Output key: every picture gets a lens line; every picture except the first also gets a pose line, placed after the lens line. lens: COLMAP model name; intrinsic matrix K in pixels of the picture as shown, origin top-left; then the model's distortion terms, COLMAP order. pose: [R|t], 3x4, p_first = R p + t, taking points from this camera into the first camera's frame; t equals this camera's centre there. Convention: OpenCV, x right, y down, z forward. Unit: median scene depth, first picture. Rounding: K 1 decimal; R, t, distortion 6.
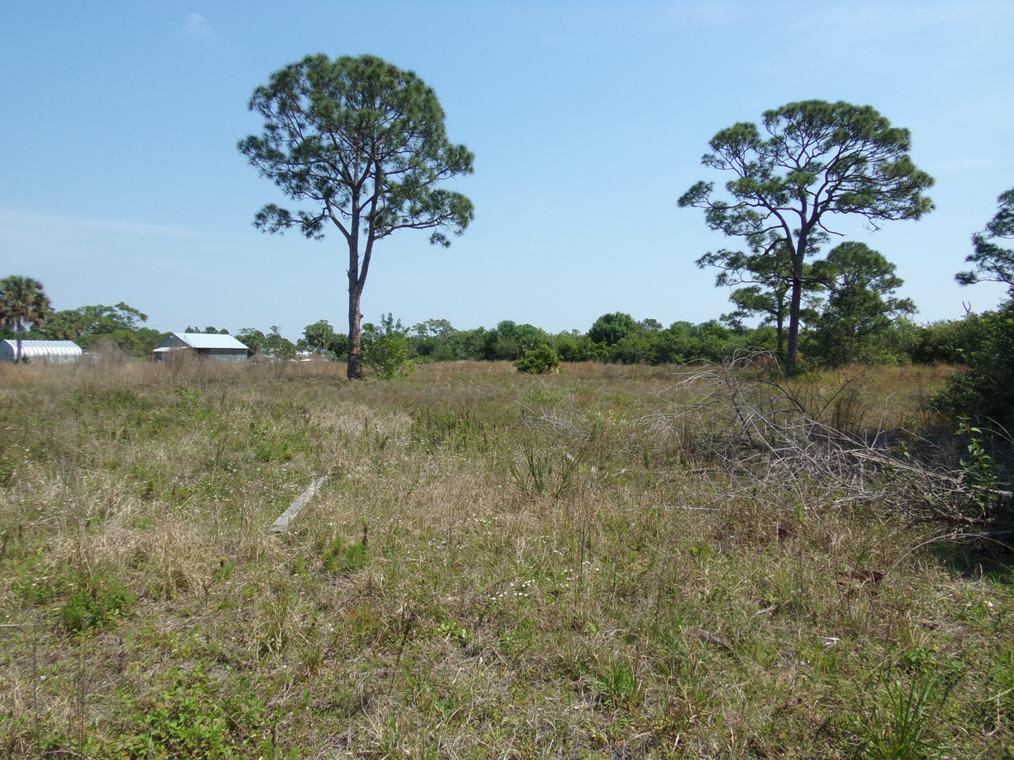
lens RADIAL K [[708.4, 0, 505.7], [0, 708.4, 379.0], [0, 0, 1]] dist [-0.005900, -0.006938]
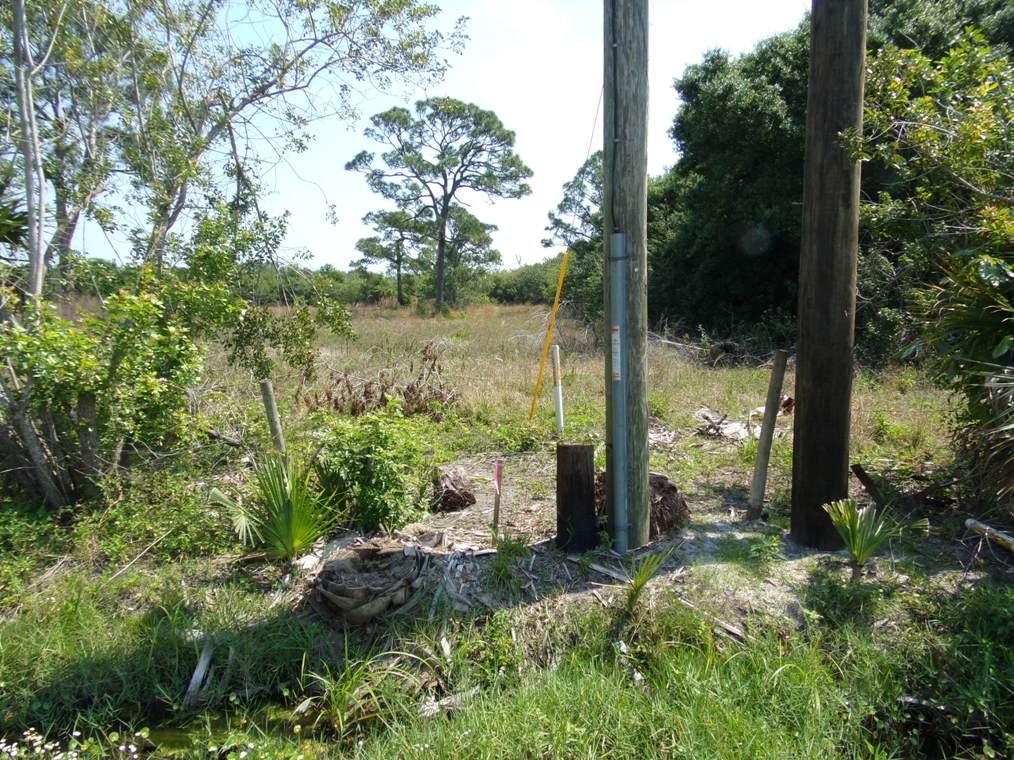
lens RADIAL K [[708.4, 0, 506.6], [0, 708.4, 381.8], [0, 0, 1]] dist [-0.005900, -0.006938]
pose [[0.828897, -0.066999, 0.555374, -0.215531], [0.018611, 0.995555, 0.092325, 0.002100], [-0.559091, -0.066191, 0.826460, -0.143897]]
